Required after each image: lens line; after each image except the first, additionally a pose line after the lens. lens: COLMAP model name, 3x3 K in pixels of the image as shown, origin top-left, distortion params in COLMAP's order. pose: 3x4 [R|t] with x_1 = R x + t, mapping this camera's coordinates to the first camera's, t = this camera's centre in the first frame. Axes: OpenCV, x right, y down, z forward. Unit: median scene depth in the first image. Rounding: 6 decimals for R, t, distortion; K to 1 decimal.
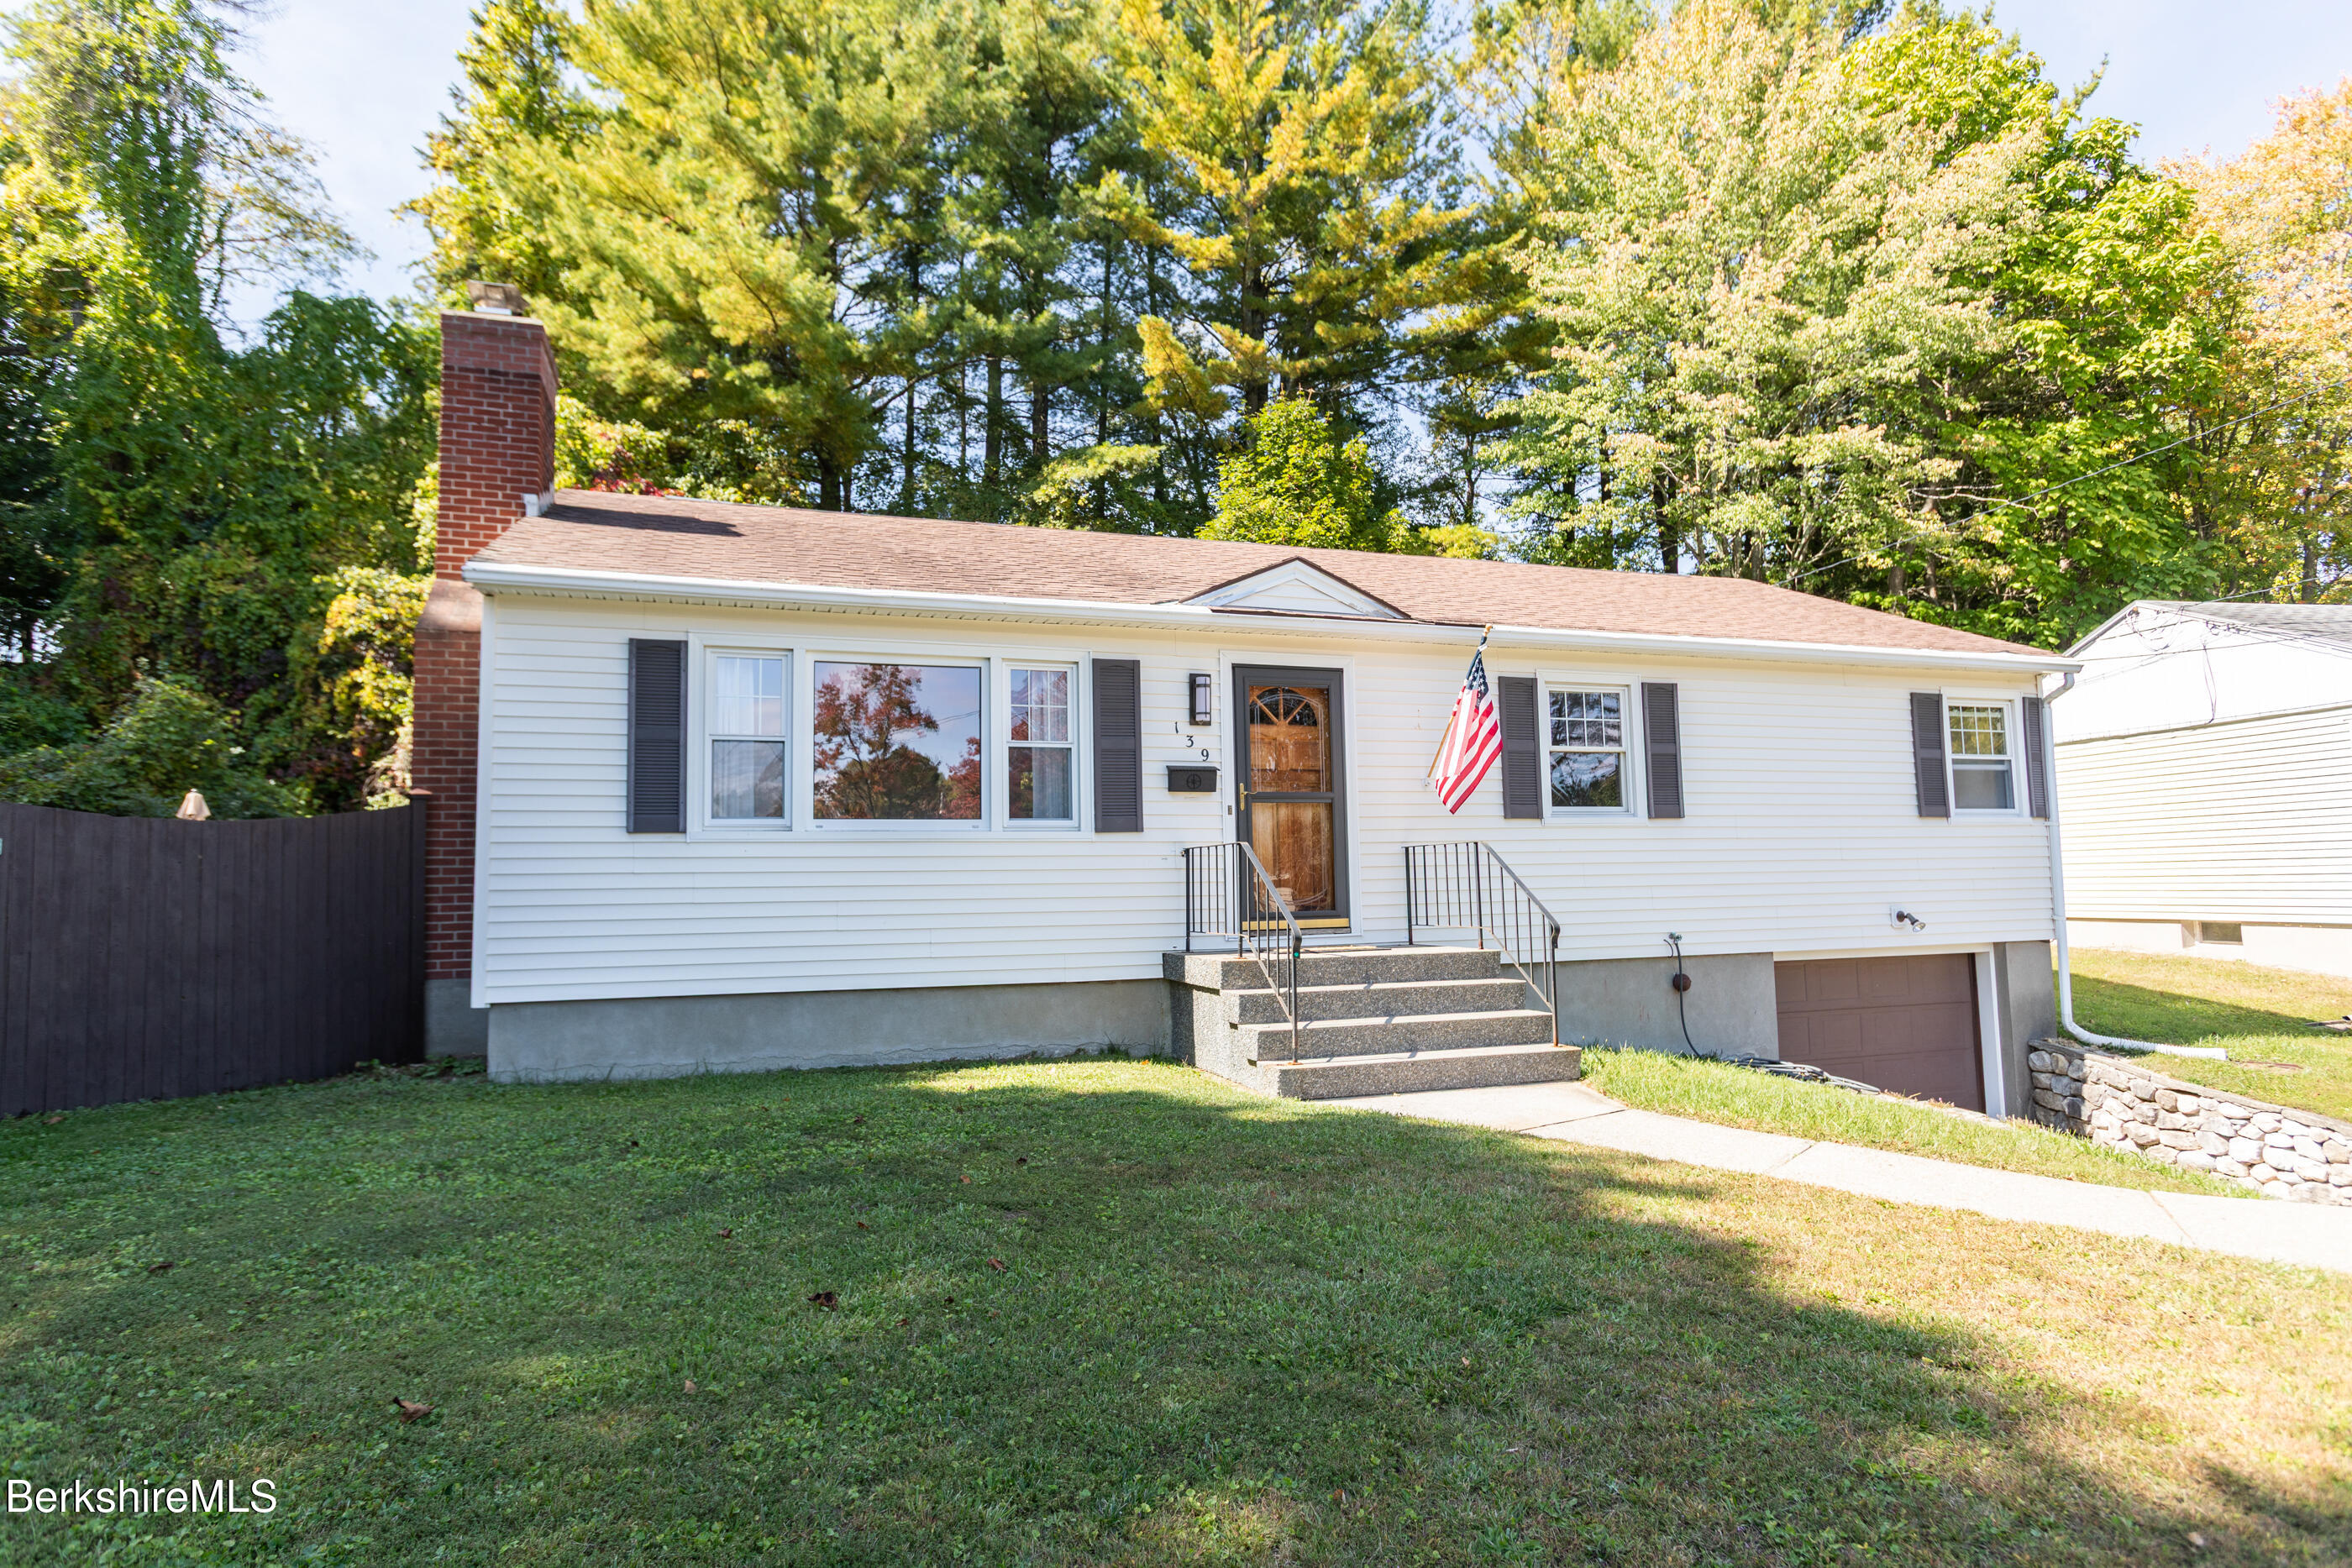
lens RADIAL K [[1224.4, 0, 1163.6], [0, 1224.4, 785.2], [0, 0, 1]] dist [-0.004684, 0.002576]
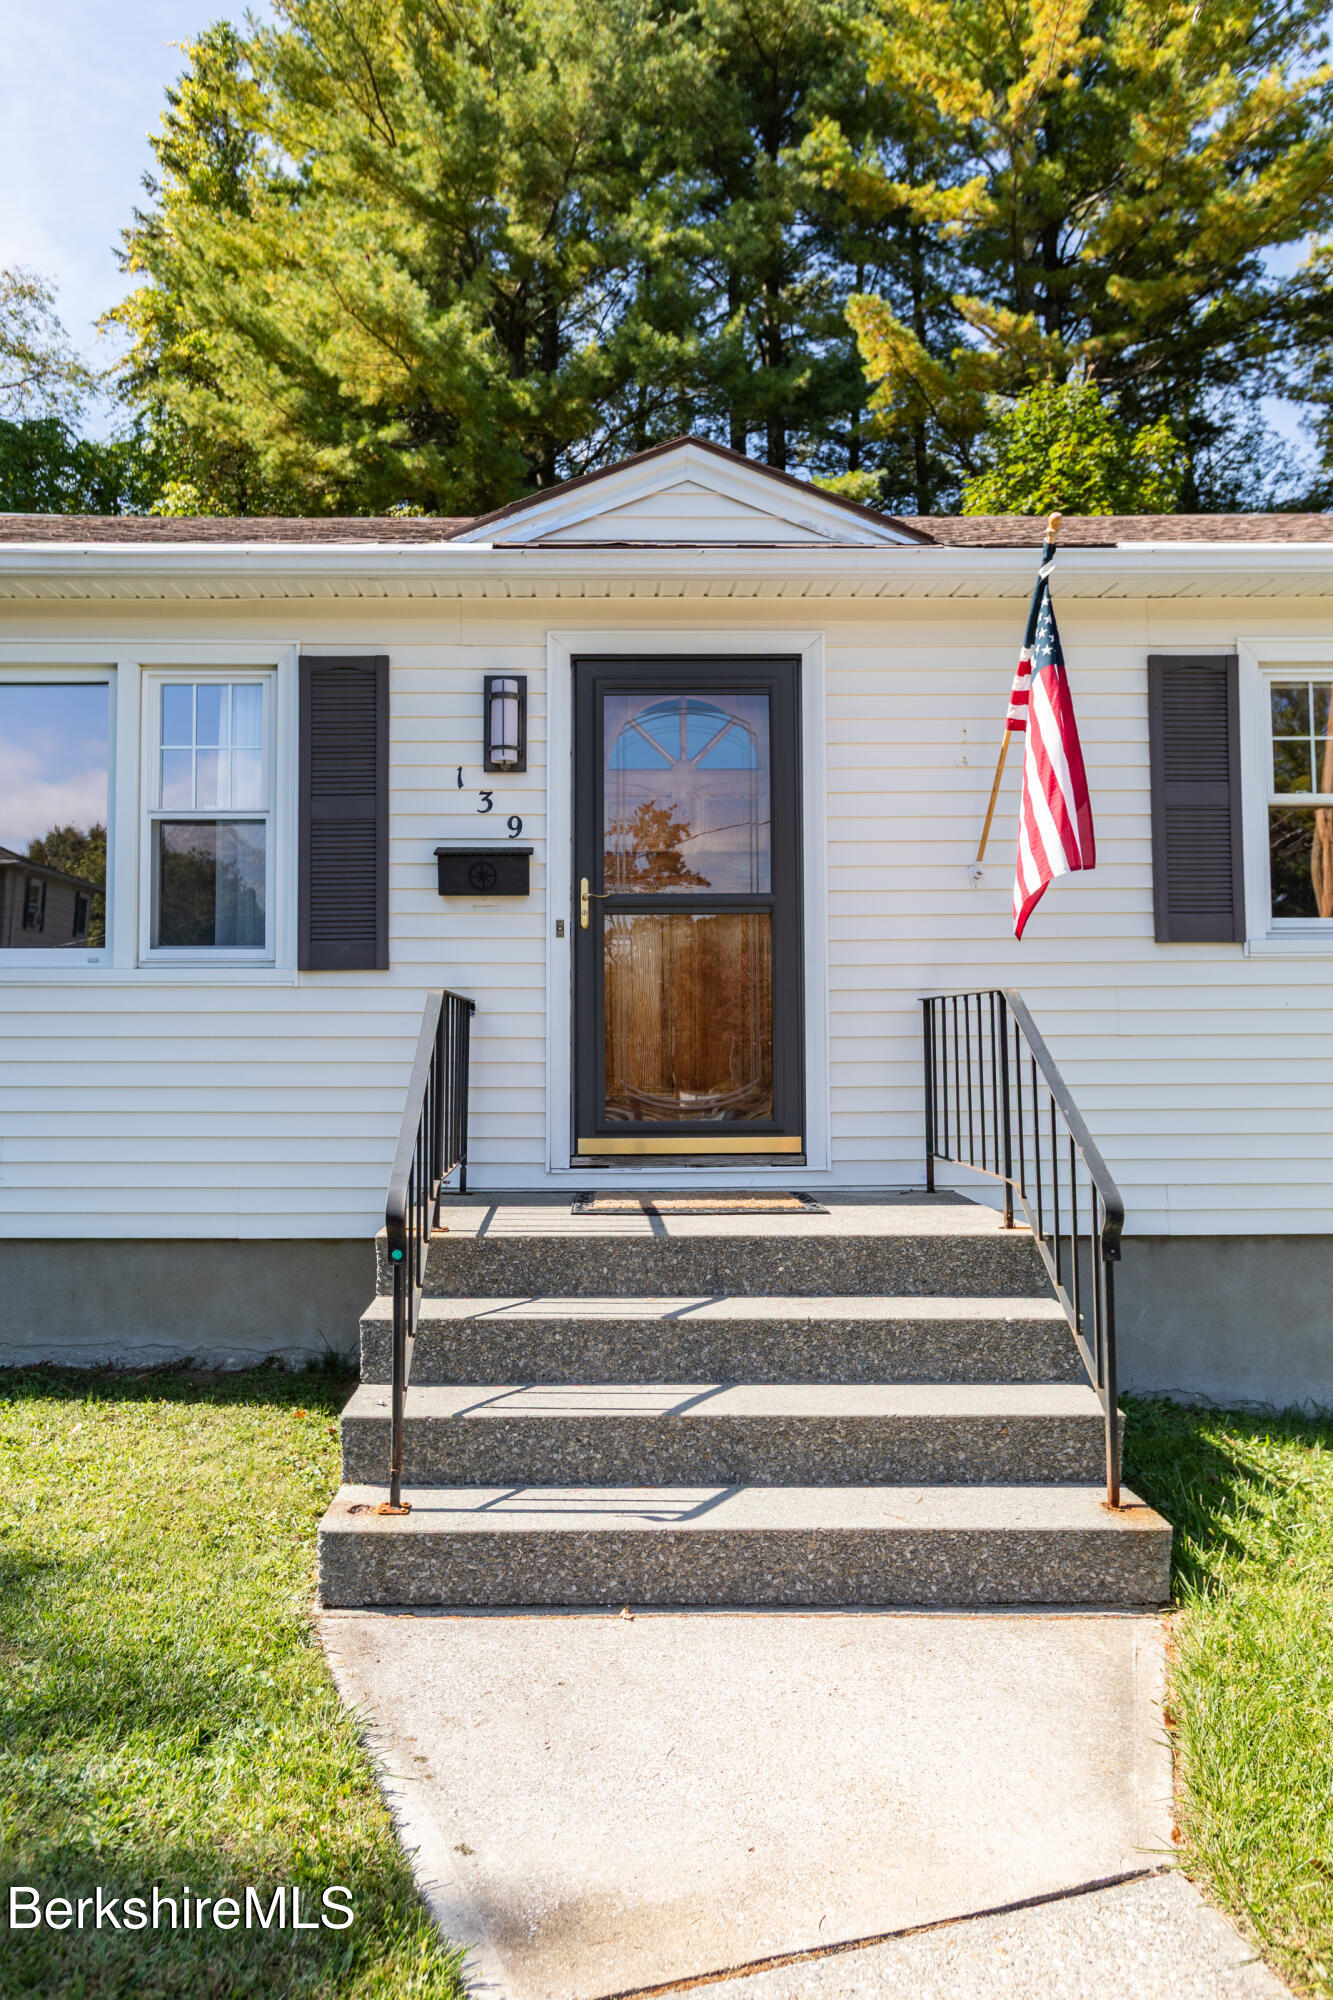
lens RADIAL K [[1277.3, 0, 617.1], [0, 1277.3, 976.9], [0, 0, 1]] dist [0.008502, -0.003272]
pose [[0.950195, 0.001673, -0.311653, 0.100967], [0.011465, 0.999121, 0.040316, 0.007749], [0.311447, -0.041881, 0.949340, 0.190446]]
